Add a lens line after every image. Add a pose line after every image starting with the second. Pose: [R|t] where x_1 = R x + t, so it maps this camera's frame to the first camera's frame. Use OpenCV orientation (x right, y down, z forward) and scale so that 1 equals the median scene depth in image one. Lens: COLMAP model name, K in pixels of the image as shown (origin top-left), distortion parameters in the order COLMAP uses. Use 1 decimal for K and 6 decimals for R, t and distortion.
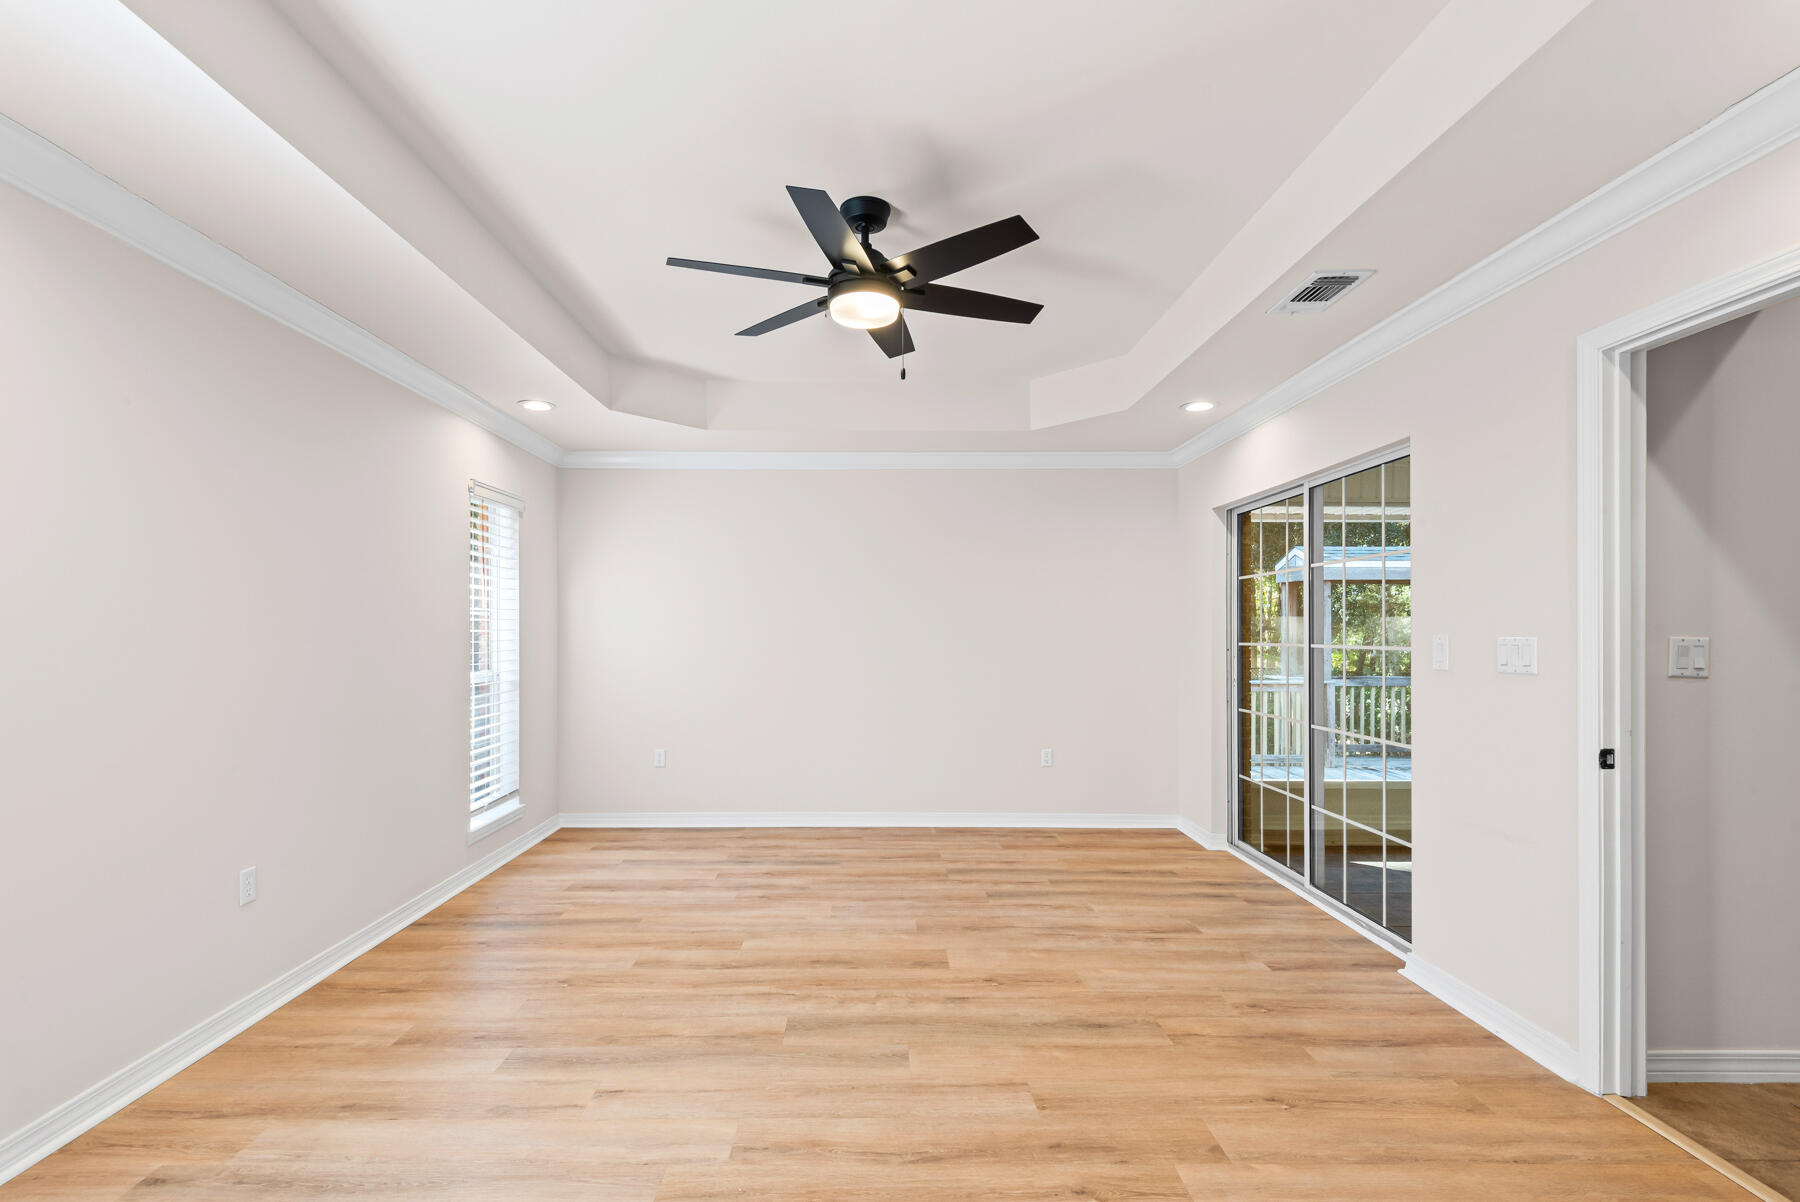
lens RADIAL K [[823.4, 0, 897.4], [0, 823.4, 621.9], [0, 0, 1]] dist [0.031686, -0.018767]
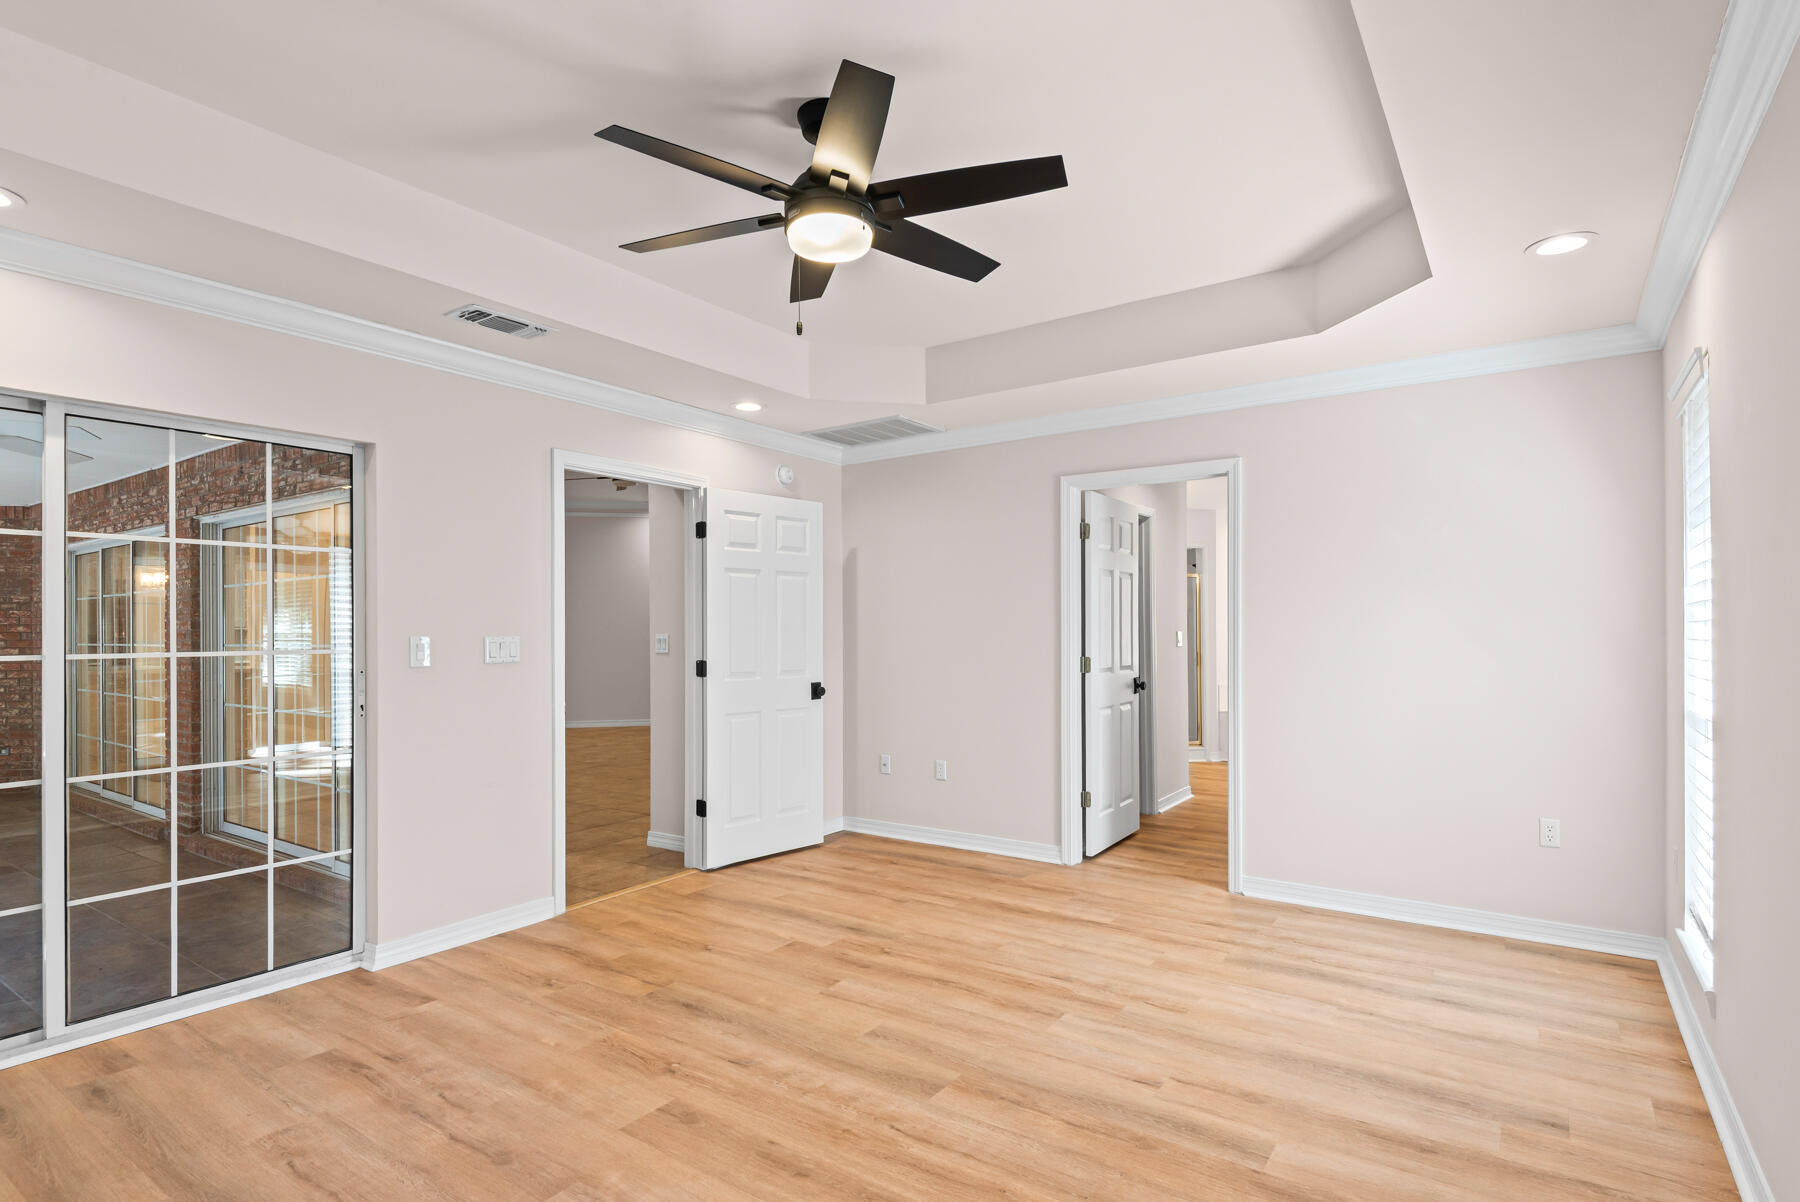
lens RADIAL K [[903.5, 0, 897.2], [0, 903.5, 626.3], [0, 0, 1]] dist [0.018192, -0.028444]
pose [[-0.800099, 0.007937, 0.599816, -0.567835], [0.001956, 0.999942, -0.010622, 0.019066], [-0.599865, -0.007325, -0.800067, 1.527222]]
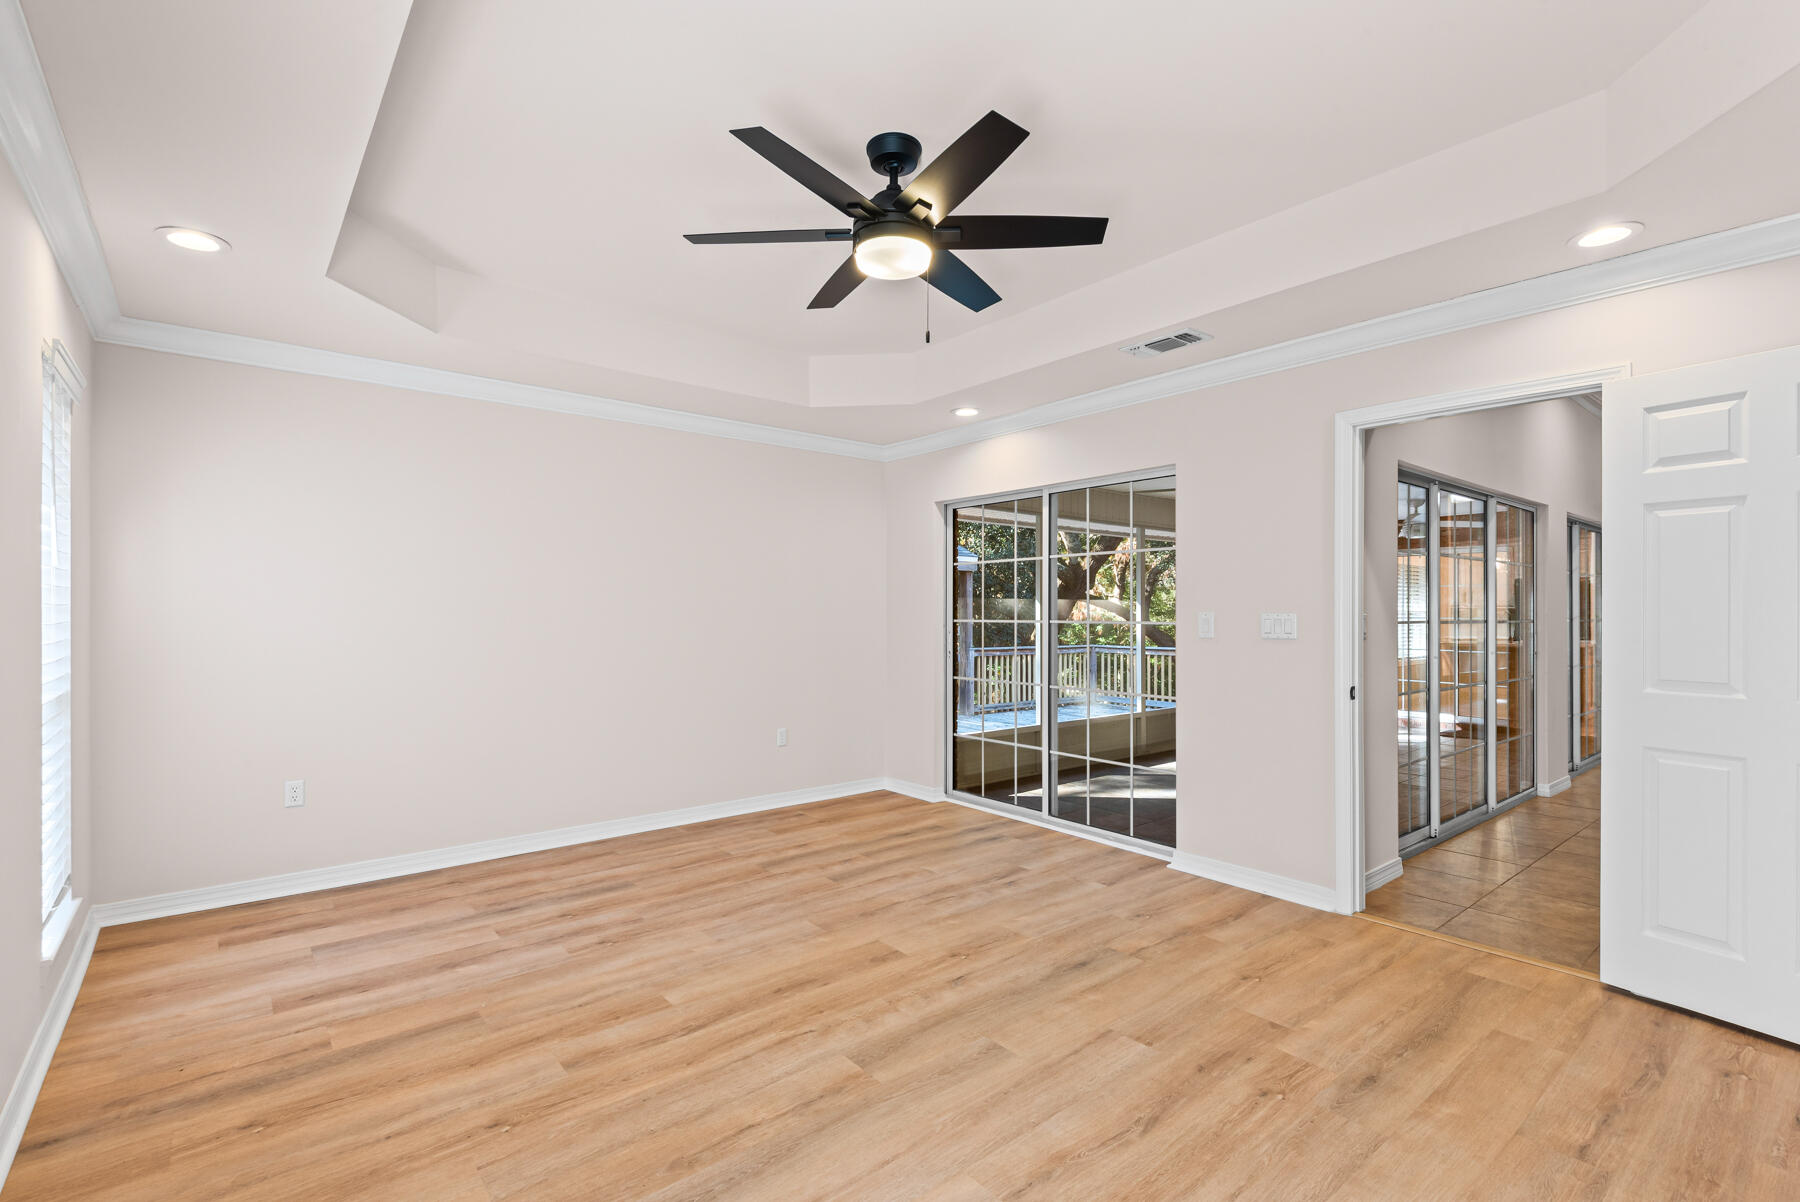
lens RADIAL K [[803.0, 0, 903.5], [0, 803.0, 599.3], [0, 0, 1]] dist [0.036838, -0.022485]
pose [[0.780487, 0.009190, 0.625105, -0.543002], [-0.007829, 0.999957, -0.004926, 0.004597], [-0.625123, -0.001049, 0.780525, 0.265084]]
